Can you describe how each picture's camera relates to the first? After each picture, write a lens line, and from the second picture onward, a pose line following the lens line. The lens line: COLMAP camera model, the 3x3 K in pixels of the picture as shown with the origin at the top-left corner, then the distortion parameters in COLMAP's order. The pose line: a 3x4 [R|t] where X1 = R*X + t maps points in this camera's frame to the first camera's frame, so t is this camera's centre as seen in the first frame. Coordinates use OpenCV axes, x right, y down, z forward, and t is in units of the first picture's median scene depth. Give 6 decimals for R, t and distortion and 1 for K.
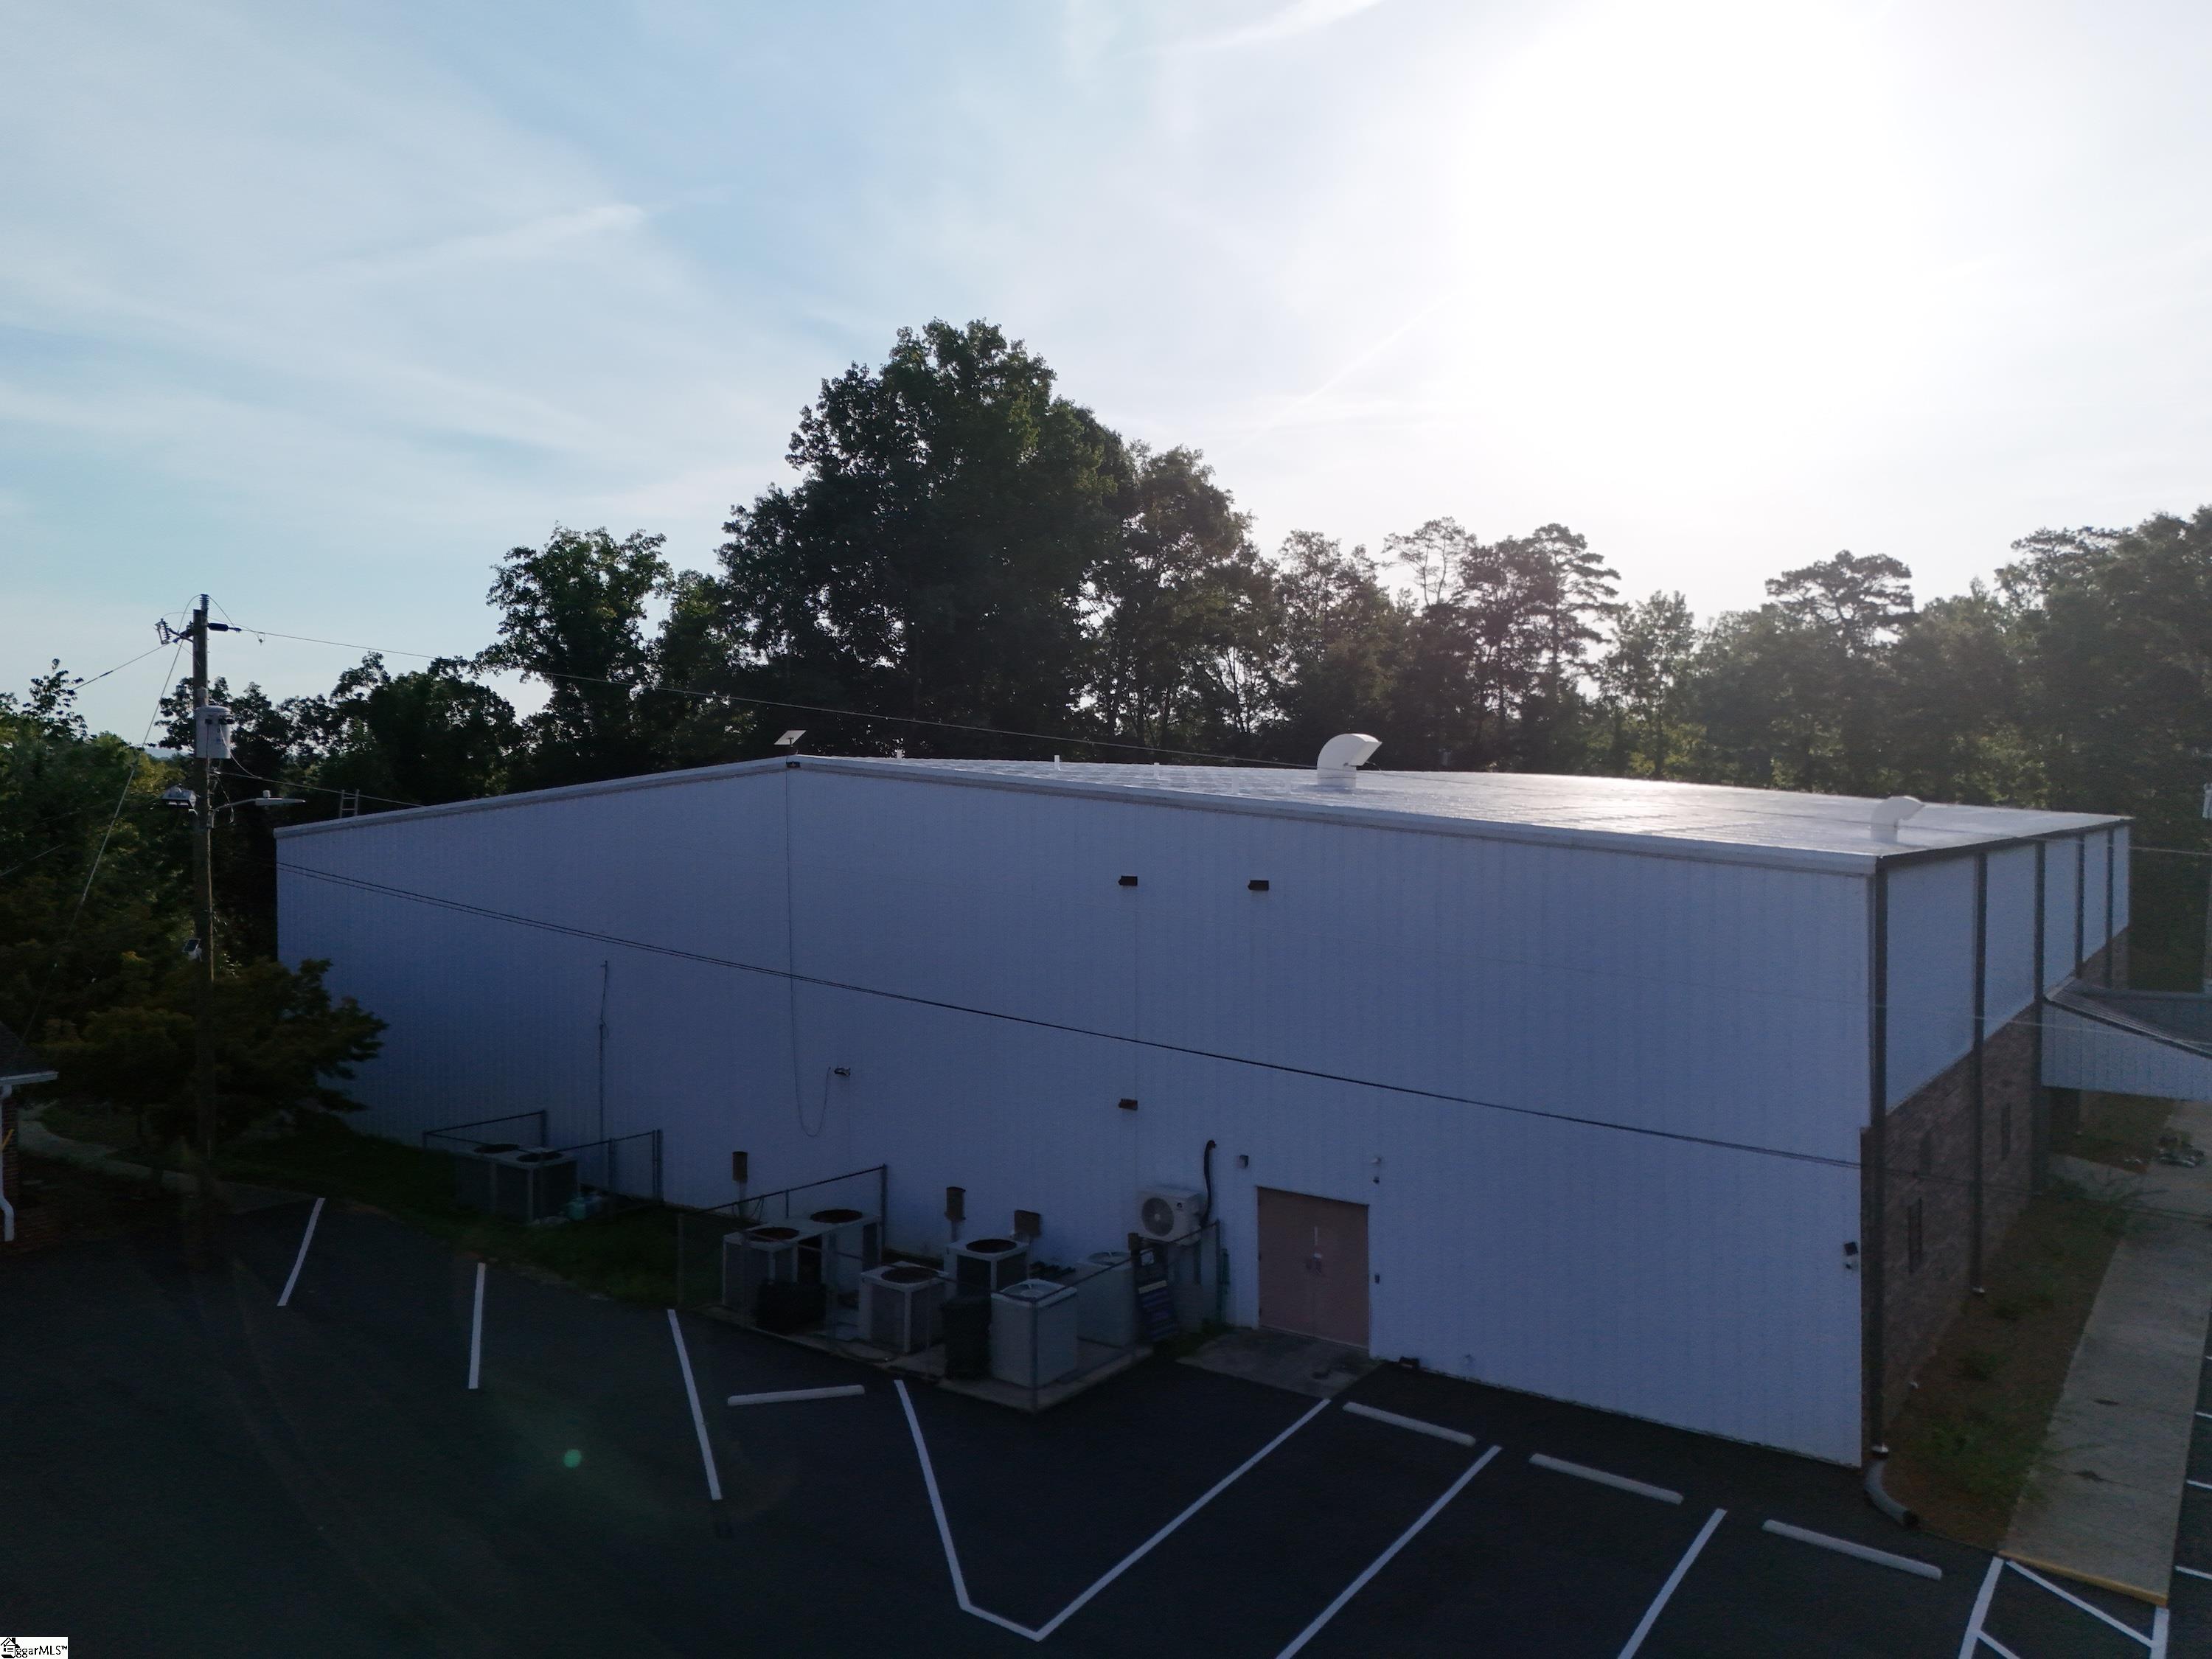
lens RADIAL K [[1631.2, 0, 1106.0], [0, 1631.2, 829.5], [0, 0, 1]] dist [0.088643, -0.078839]
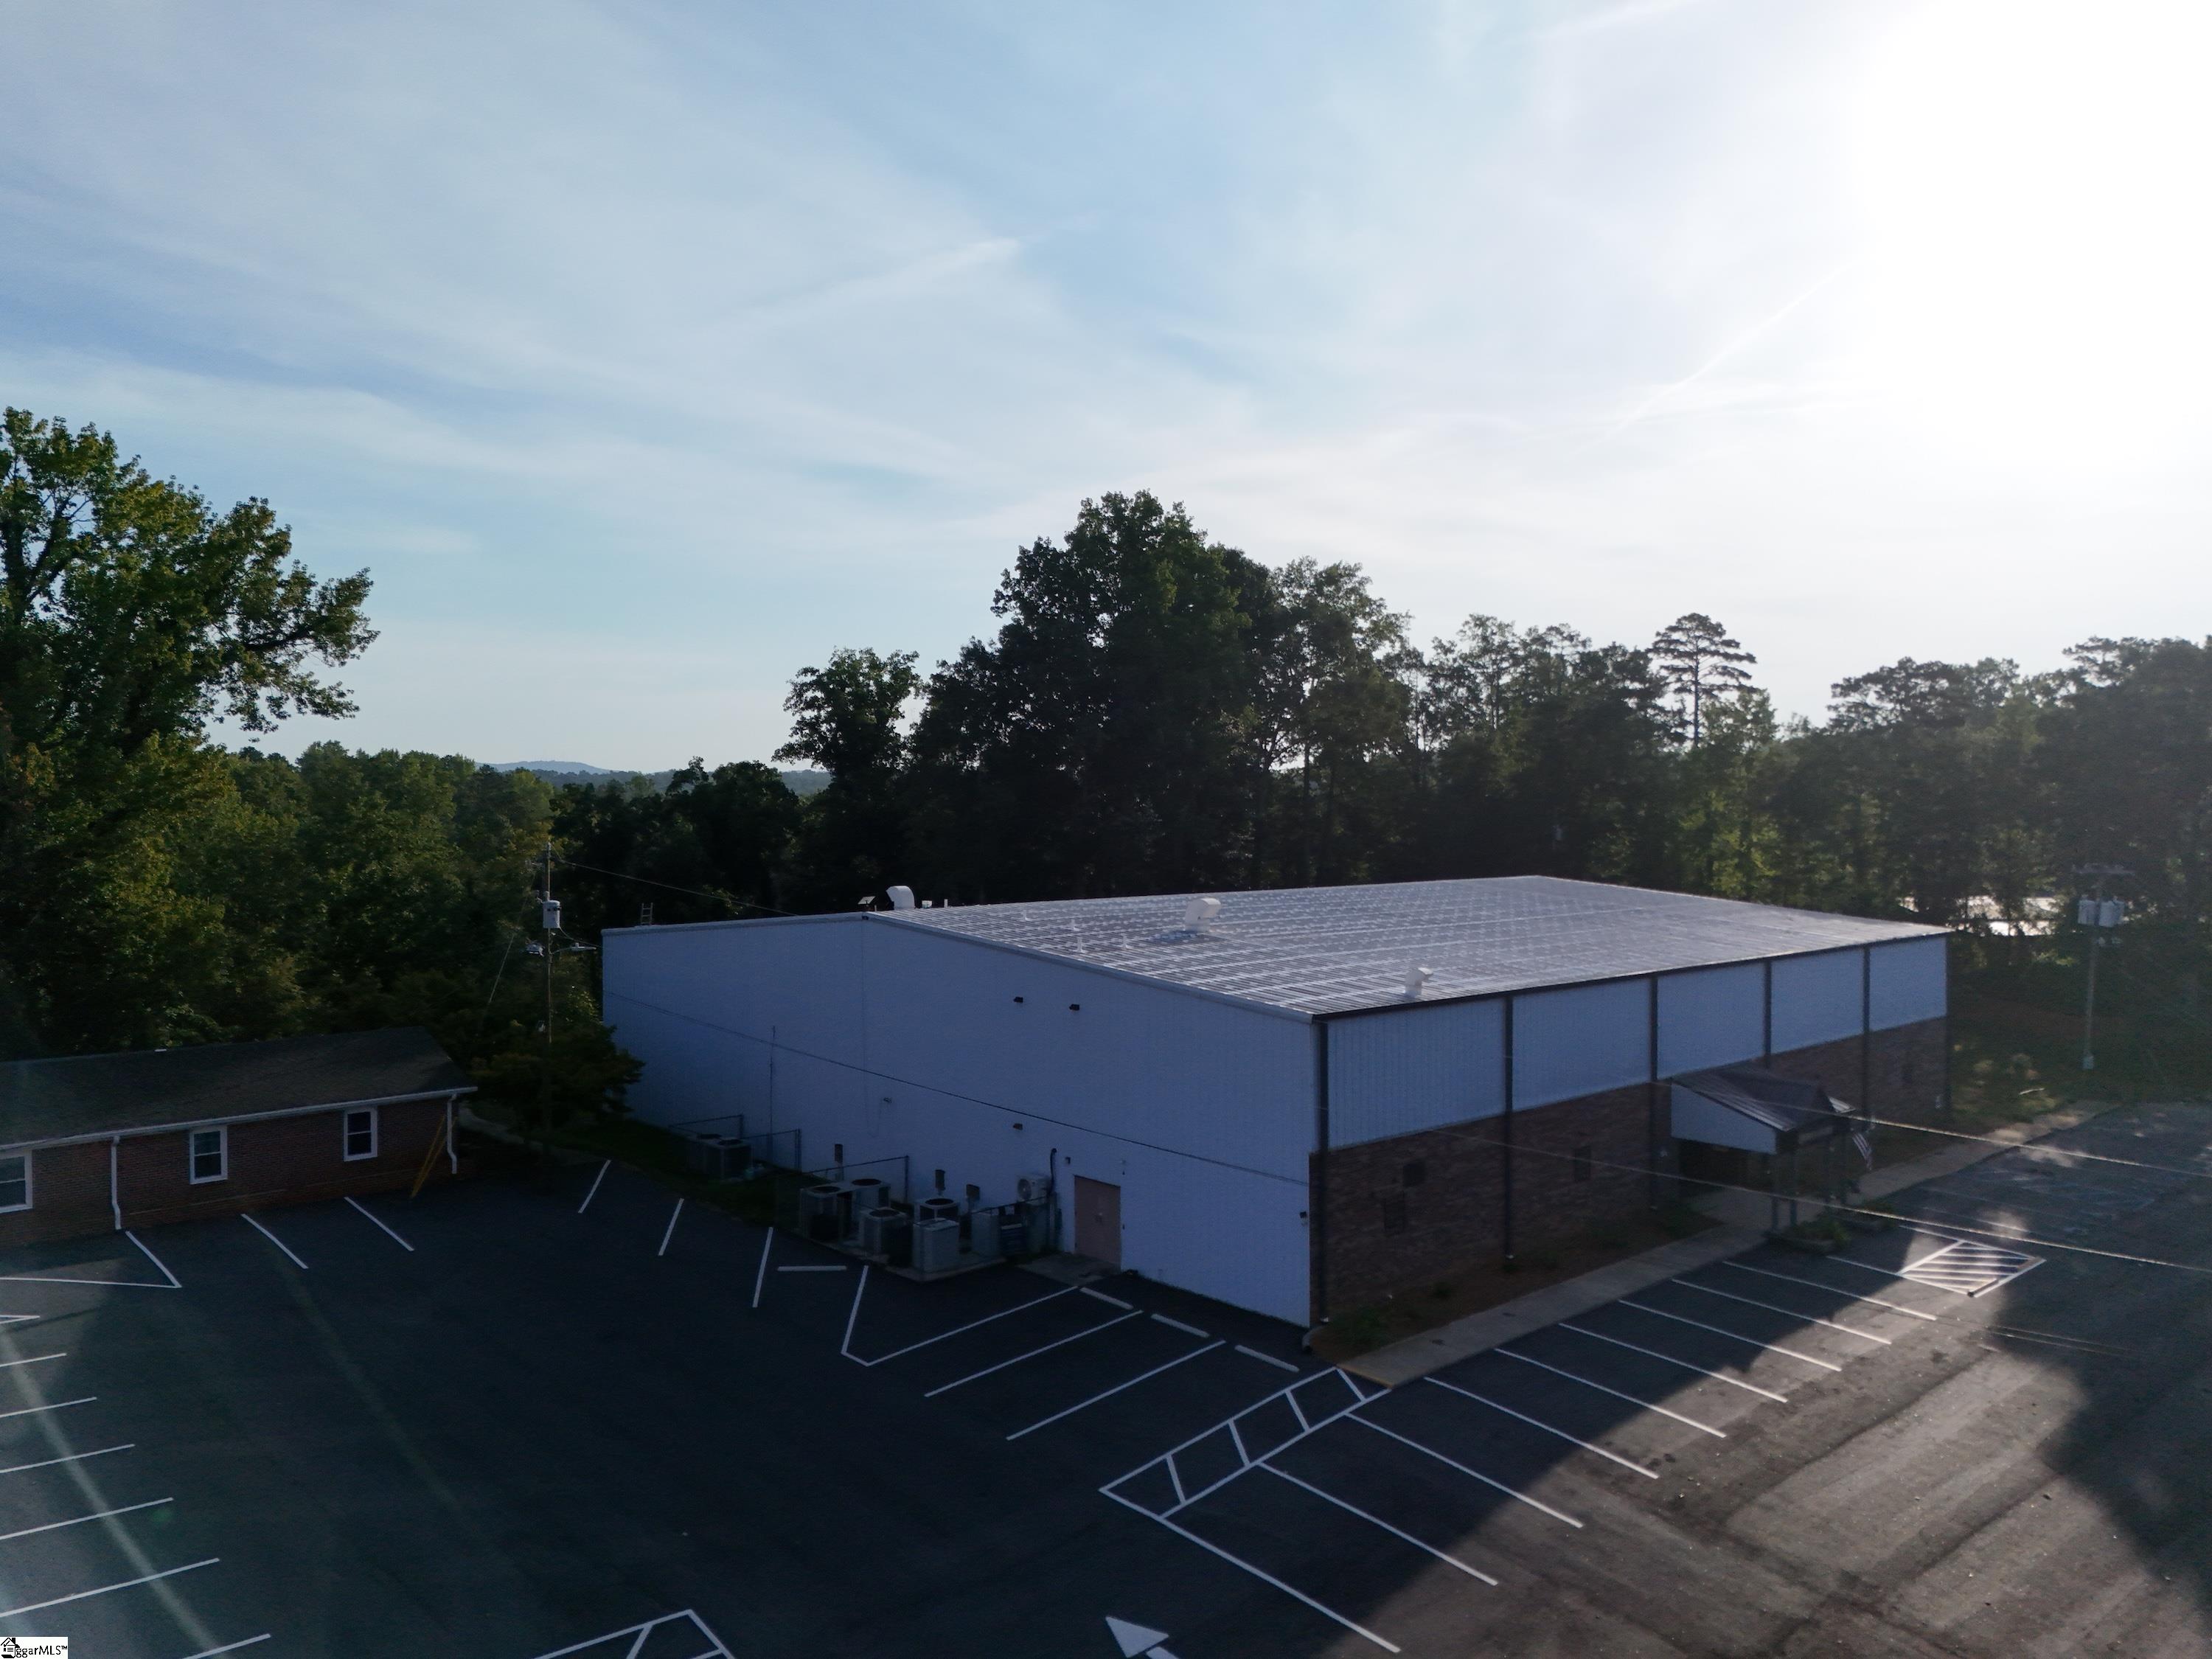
lens RADIAL K [[1623.6, 0, 1106.0], [0, 1623.6, 829.5], [0, 0, 1]] dist [0.198455, -0.481565]
pose [[0.979648, 0.004177, -0.200678, 0.152034], [-0.004912, 0.999983, -0.003167, -0.049028], [0.200662, 0.004088, 0.979652, -0.238082]]
